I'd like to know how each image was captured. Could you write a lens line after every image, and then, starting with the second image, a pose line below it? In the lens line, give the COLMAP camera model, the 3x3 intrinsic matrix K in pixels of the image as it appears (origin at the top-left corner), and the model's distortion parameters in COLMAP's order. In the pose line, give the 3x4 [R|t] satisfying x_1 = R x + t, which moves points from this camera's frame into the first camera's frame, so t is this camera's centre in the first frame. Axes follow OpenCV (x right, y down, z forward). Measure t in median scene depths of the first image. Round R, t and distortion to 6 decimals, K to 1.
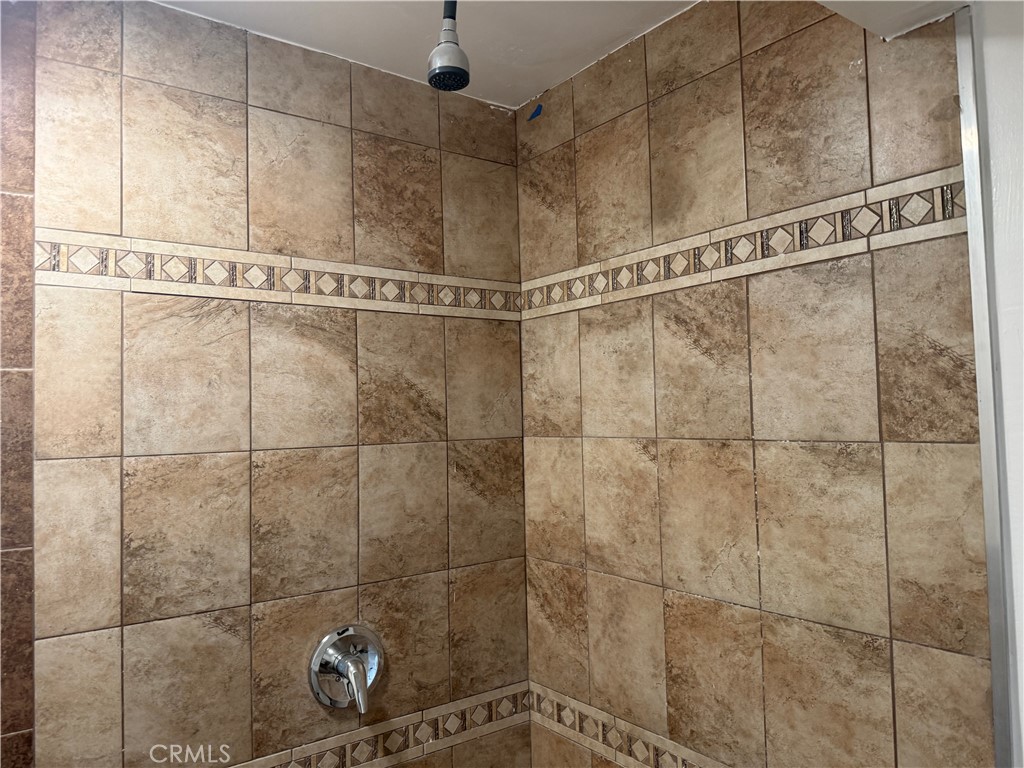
lens RADIAL K [[745.5, 0, 525.3], [0, 745.5, 375.7], [0, 0, 1]] dist [0.065480, -0.099581]
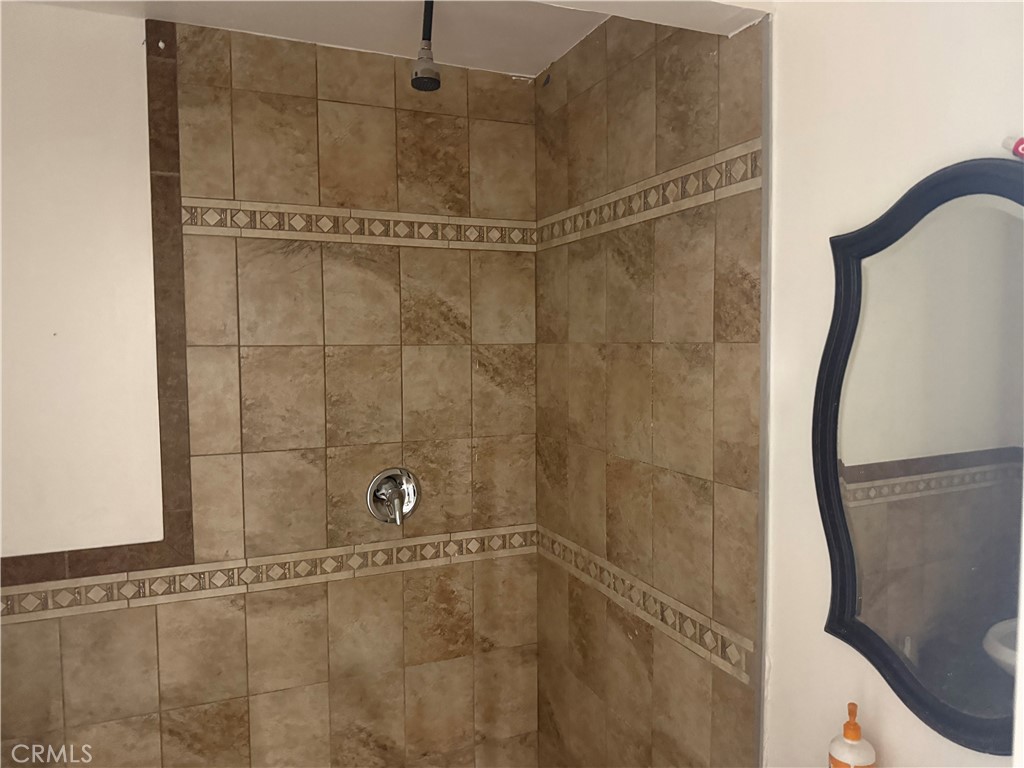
lens RADIAL K [[746.6, 0, 532.4], [0, 746.6, 380.2], [0, 0, 1]] dist [0.119200, -0.263157]
pose [[0.972246, 0.028752, -0.232188, 0.378927], [-0.003241, 0.993980, 0.109516, 0.004998], [0.233939, -0.105724, 0.966486, -0.337166]]
